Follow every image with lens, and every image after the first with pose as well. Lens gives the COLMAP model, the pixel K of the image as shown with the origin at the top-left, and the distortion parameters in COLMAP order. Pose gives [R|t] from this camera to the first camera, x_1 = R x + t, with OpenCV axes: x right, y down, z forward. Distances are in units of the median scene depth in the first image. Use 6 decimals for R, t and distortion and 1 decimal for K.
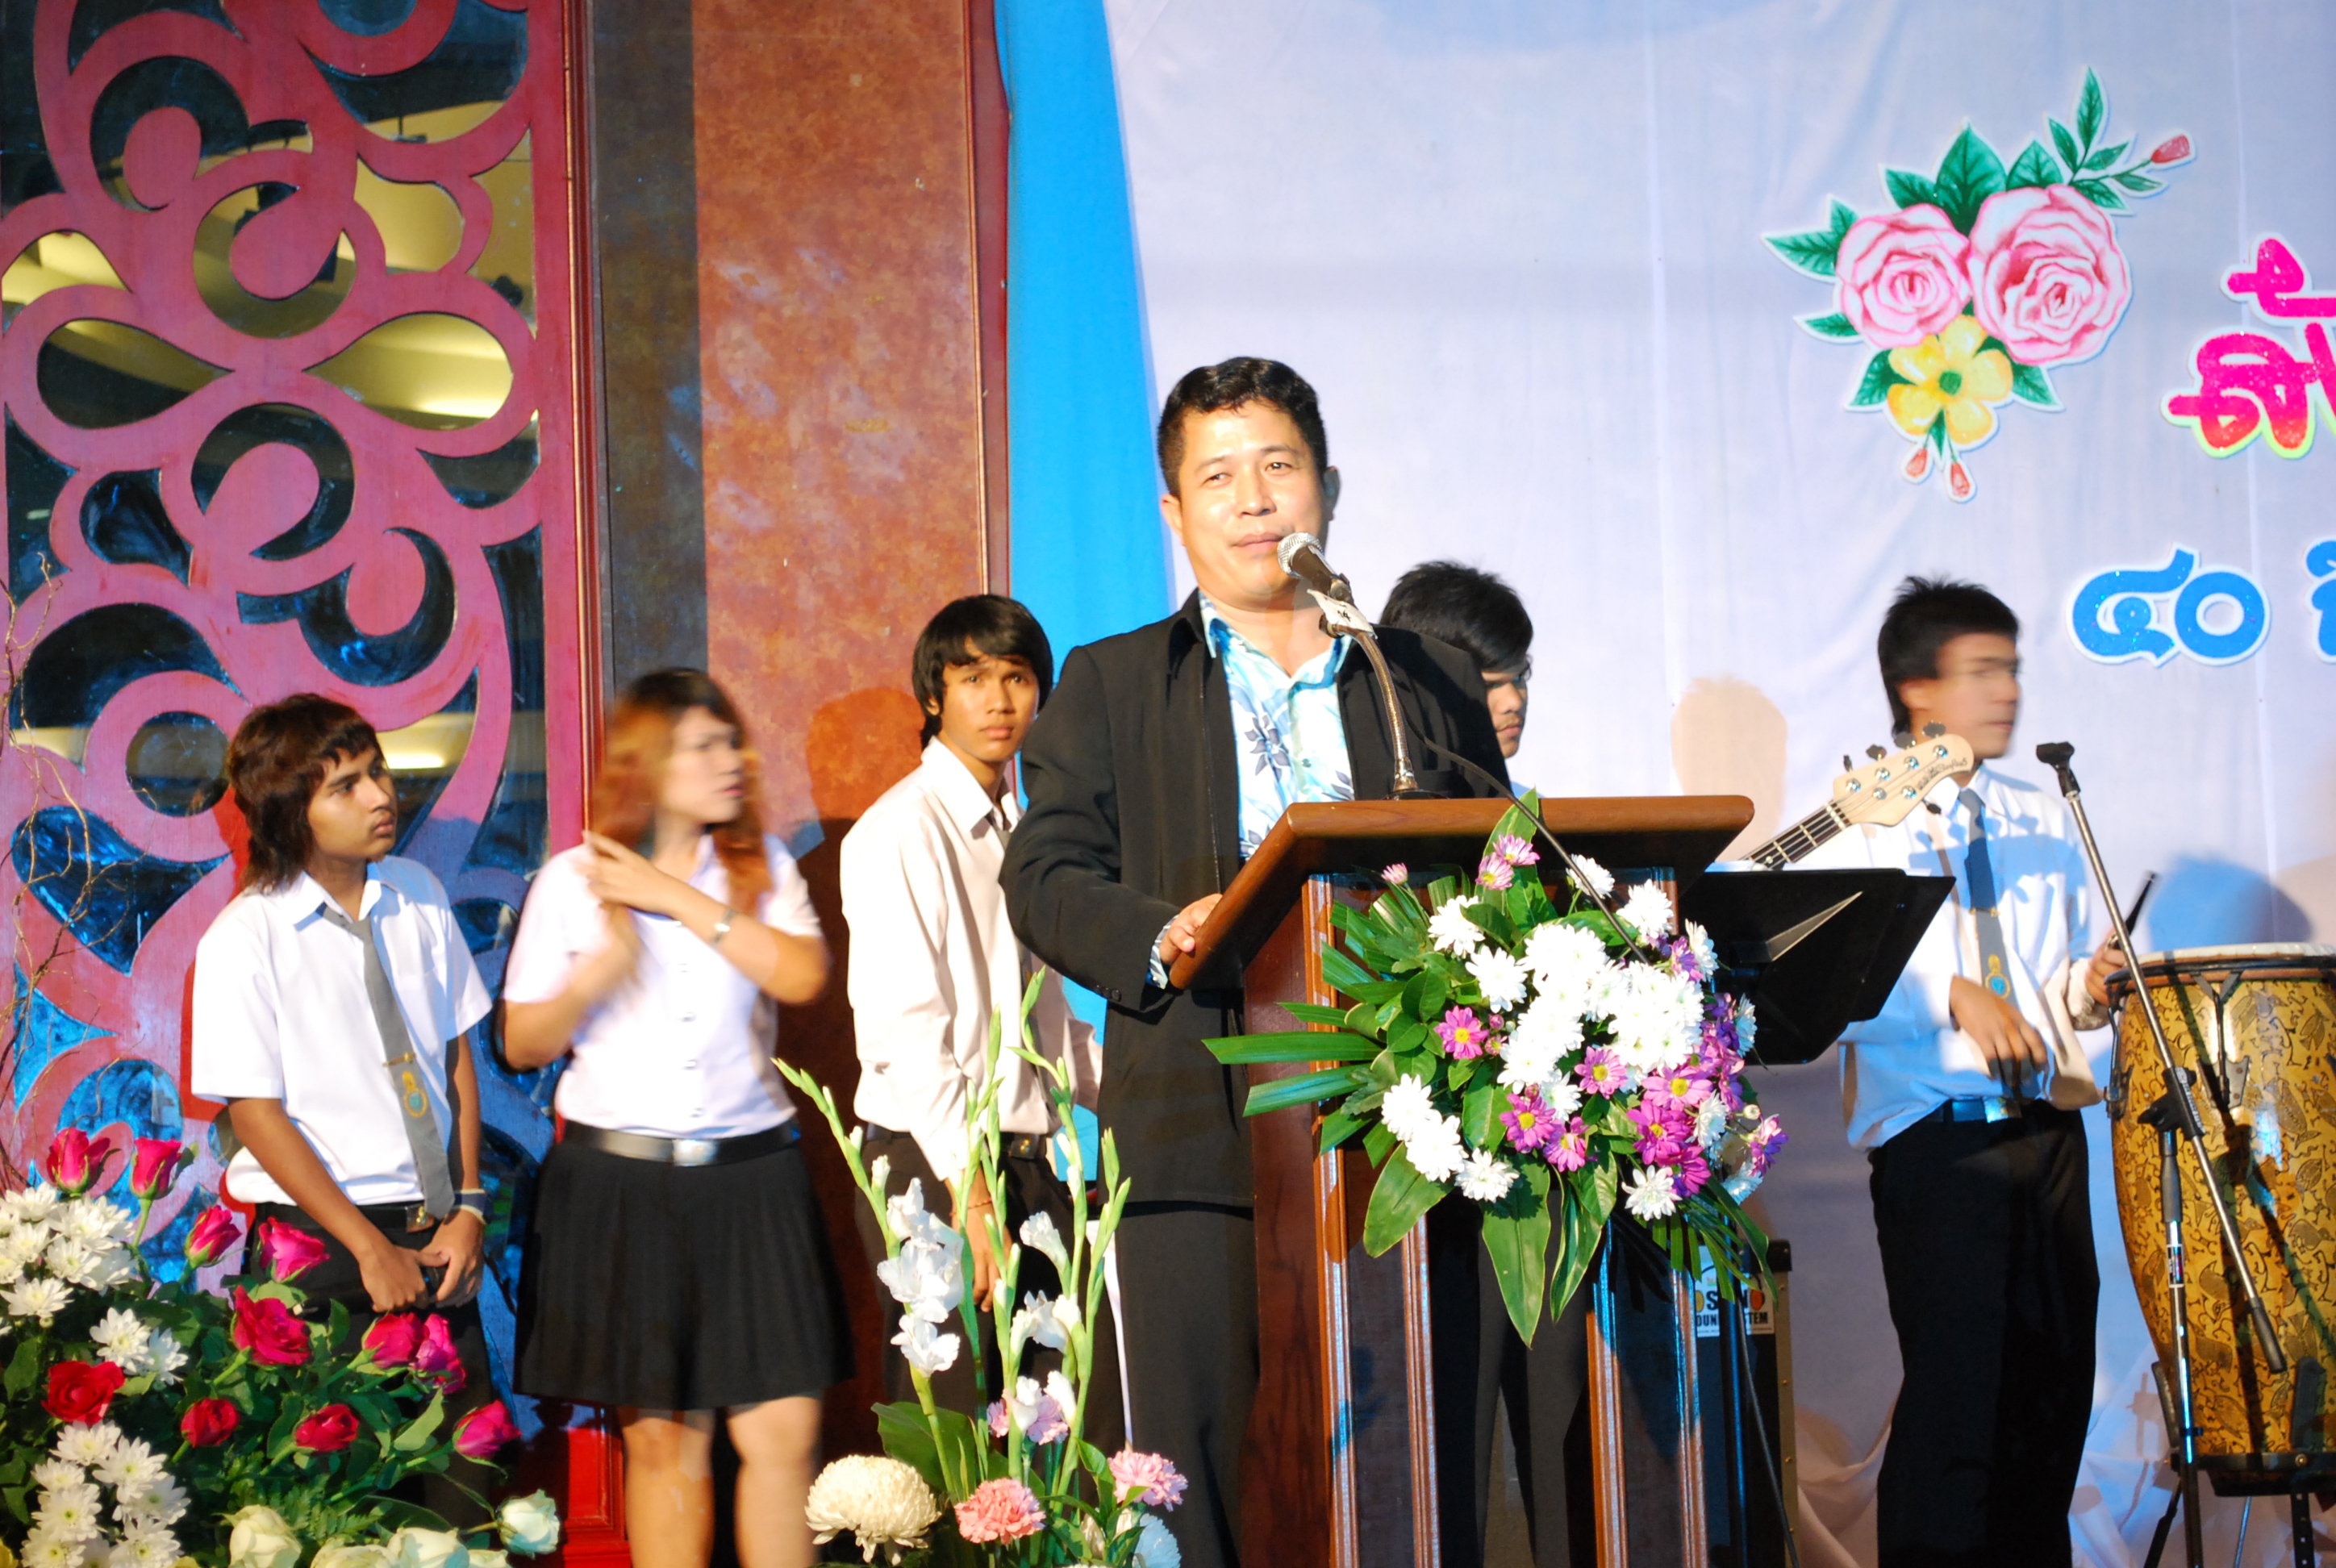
lens RADIAL K [[5346.7, 0, 1167.8], [0, 5346.7, 782.5], [0, 0, 1]] dist [0.048179, 0.000000]
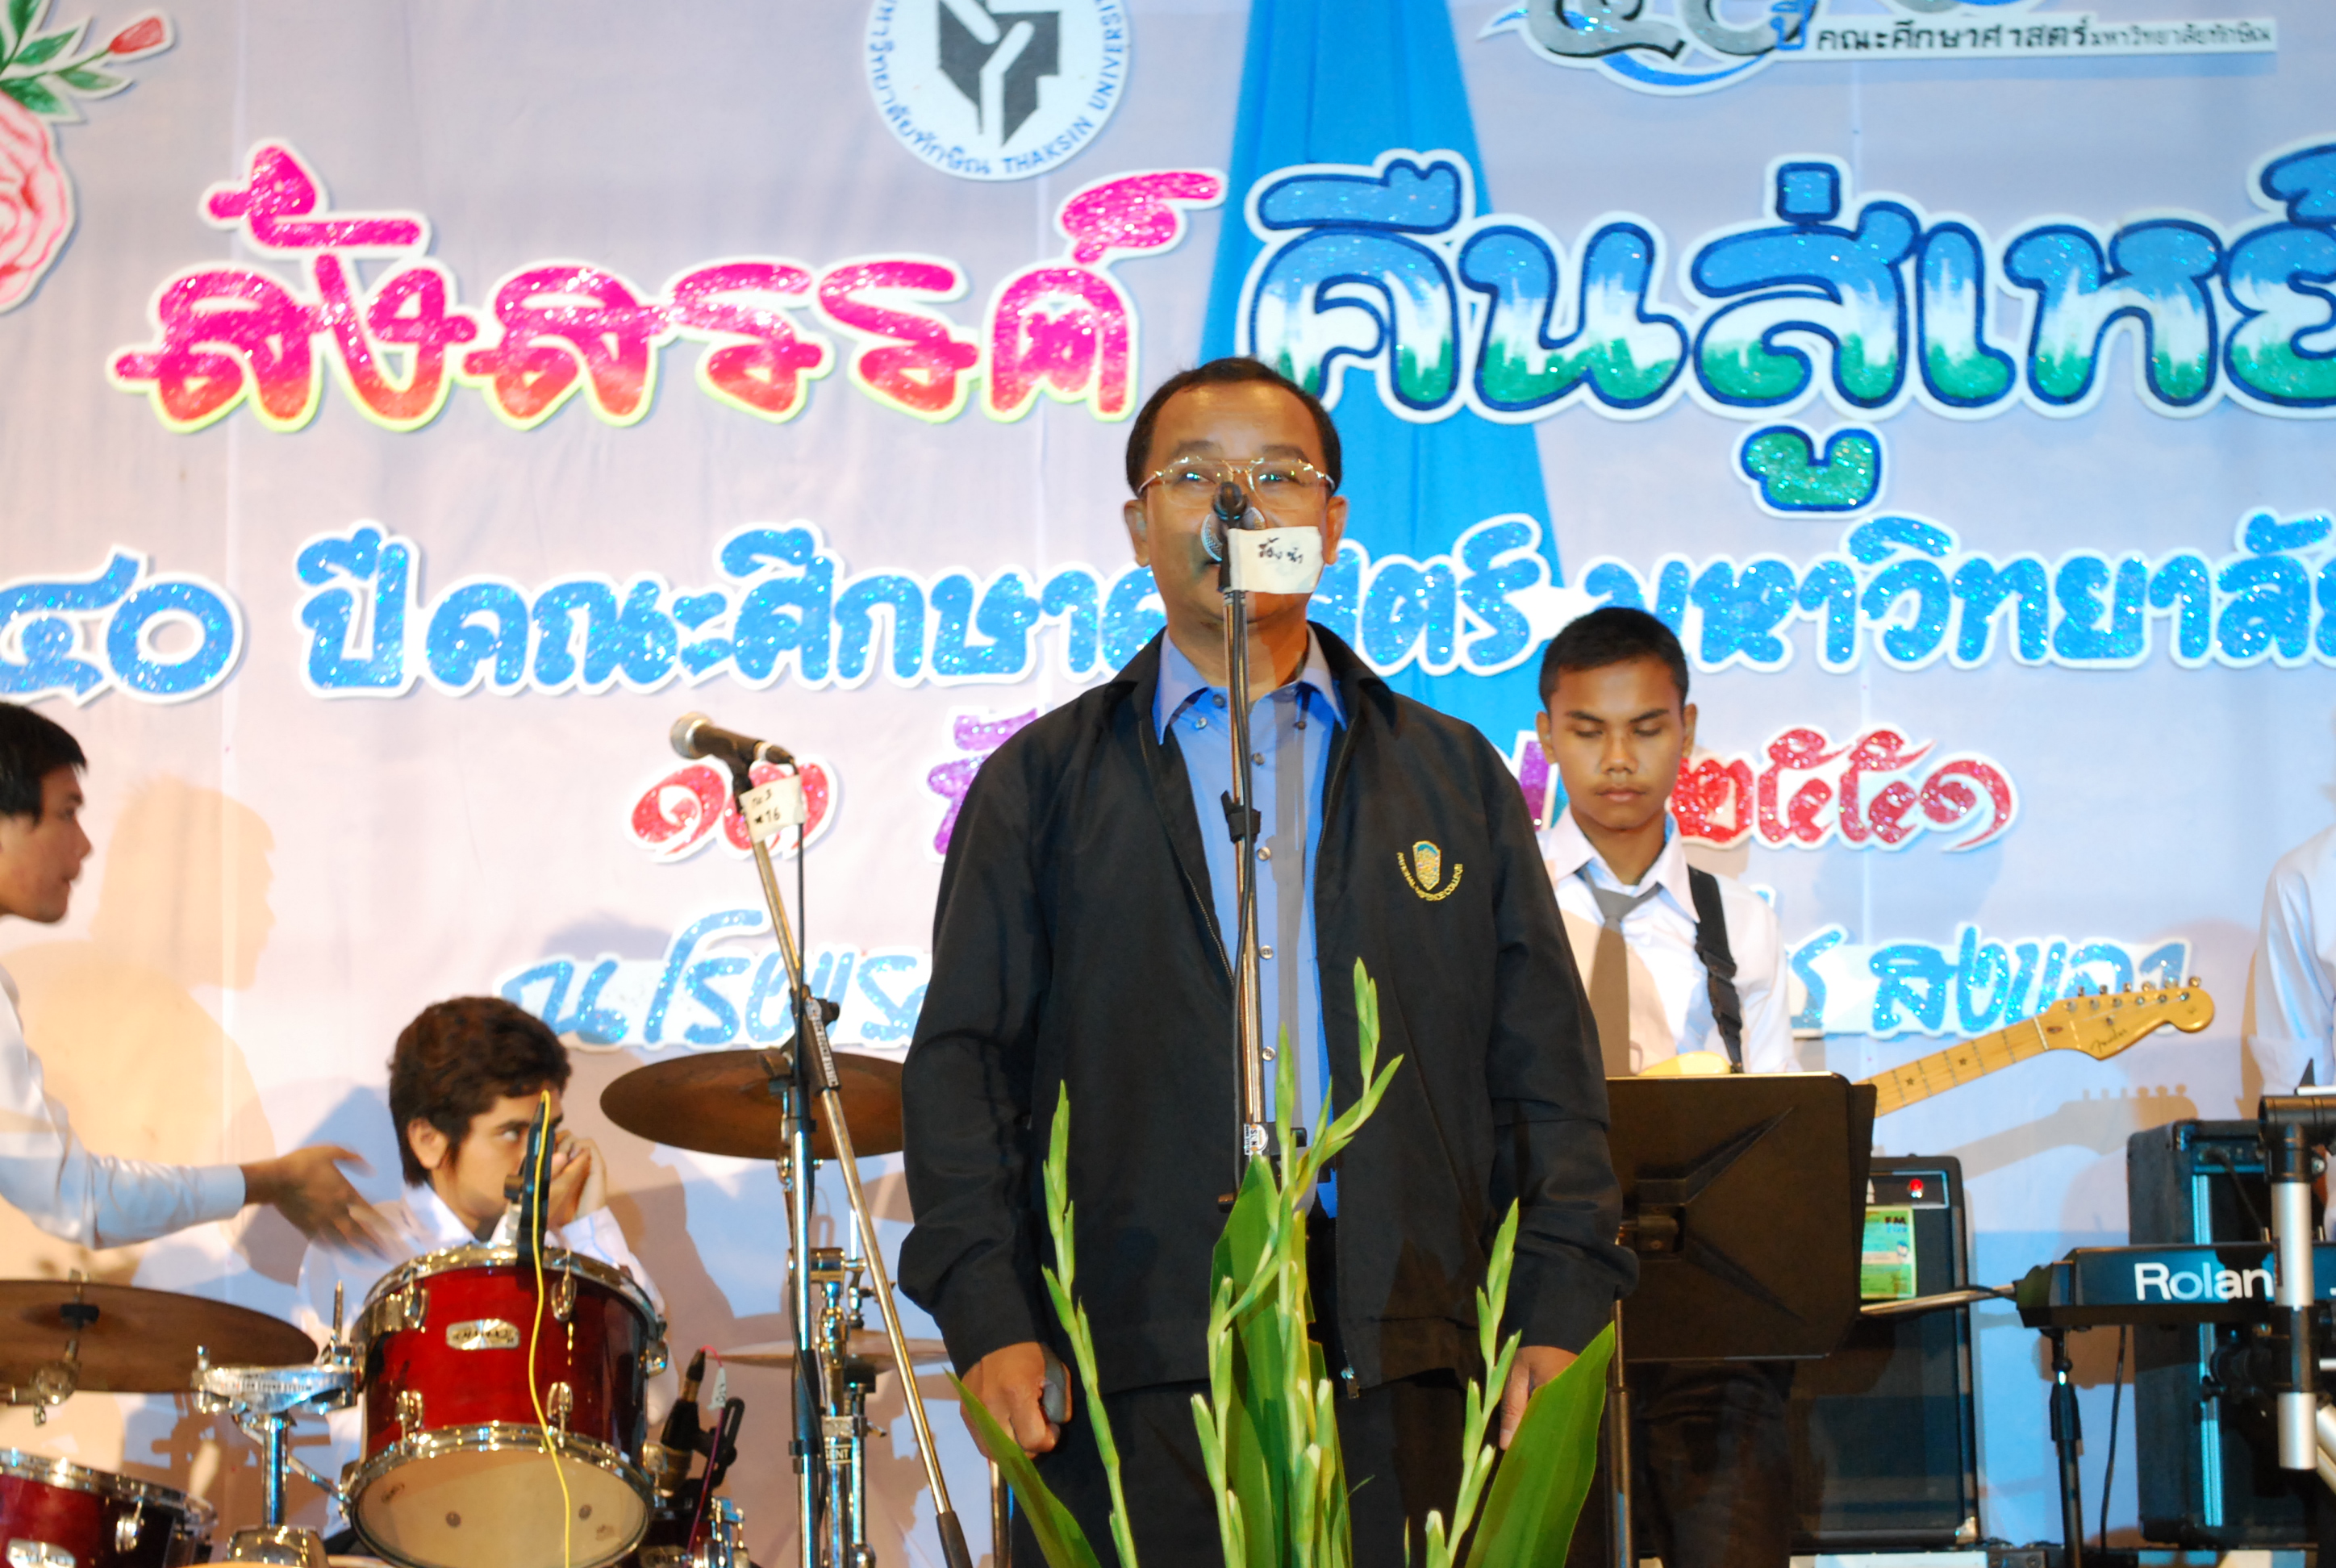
lens RADIAL K [[5346.7, 0, 1176.6], [0, 5346.7, 900.9], [0, 0, 1]] dist [0.048179, 0.000000]
pose [[0.966143, -0.014757, -0.257586, 0.534636], [0.006939, 0.999488, -0.031232, 0.031186], [0.257915, 0.028387, 0.965750, 0.304542]]
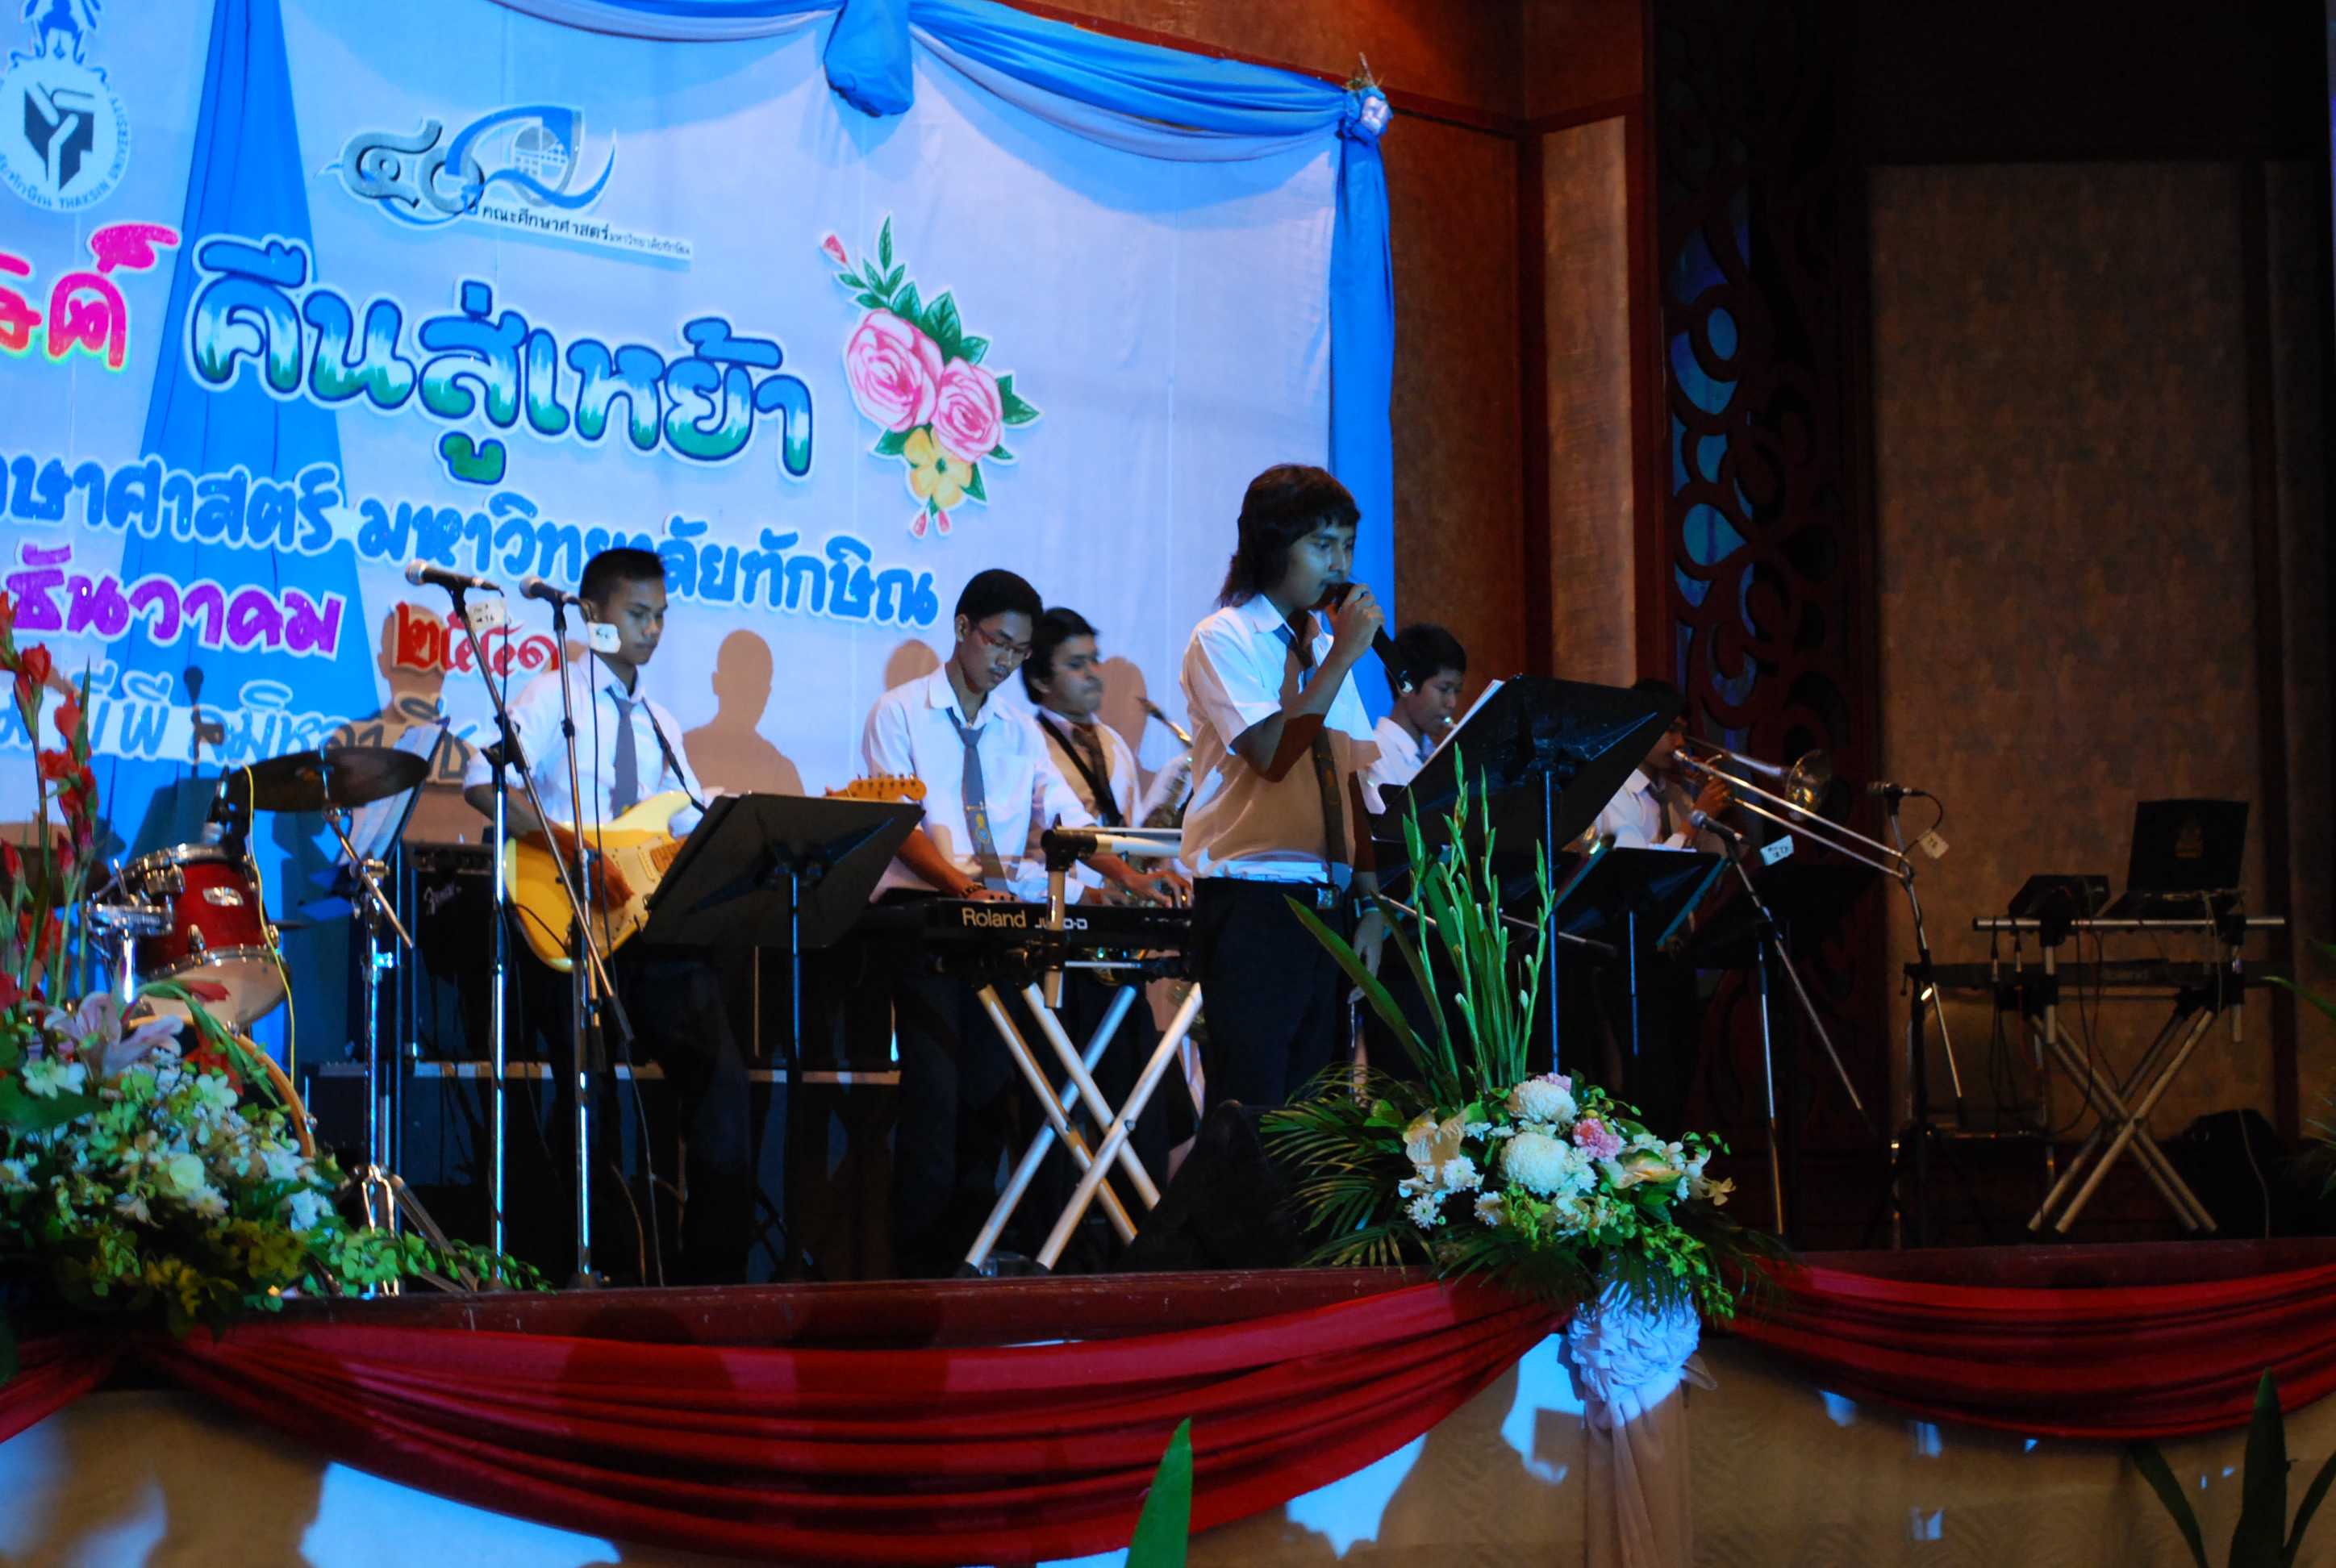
lens RADIAL K [[4361.8, 0, 1164.5], [0, 4361.8, 784.6], [0, 0, 1]] dist [0.019007, 0.000000]
pose [[0.865986, 0.073106, 0.494696, 0.043131], [-0.068456, 0.997274, -0.027543, 0.045414], [-0.495361, -0.010013, 0.868629, 0.034052]]
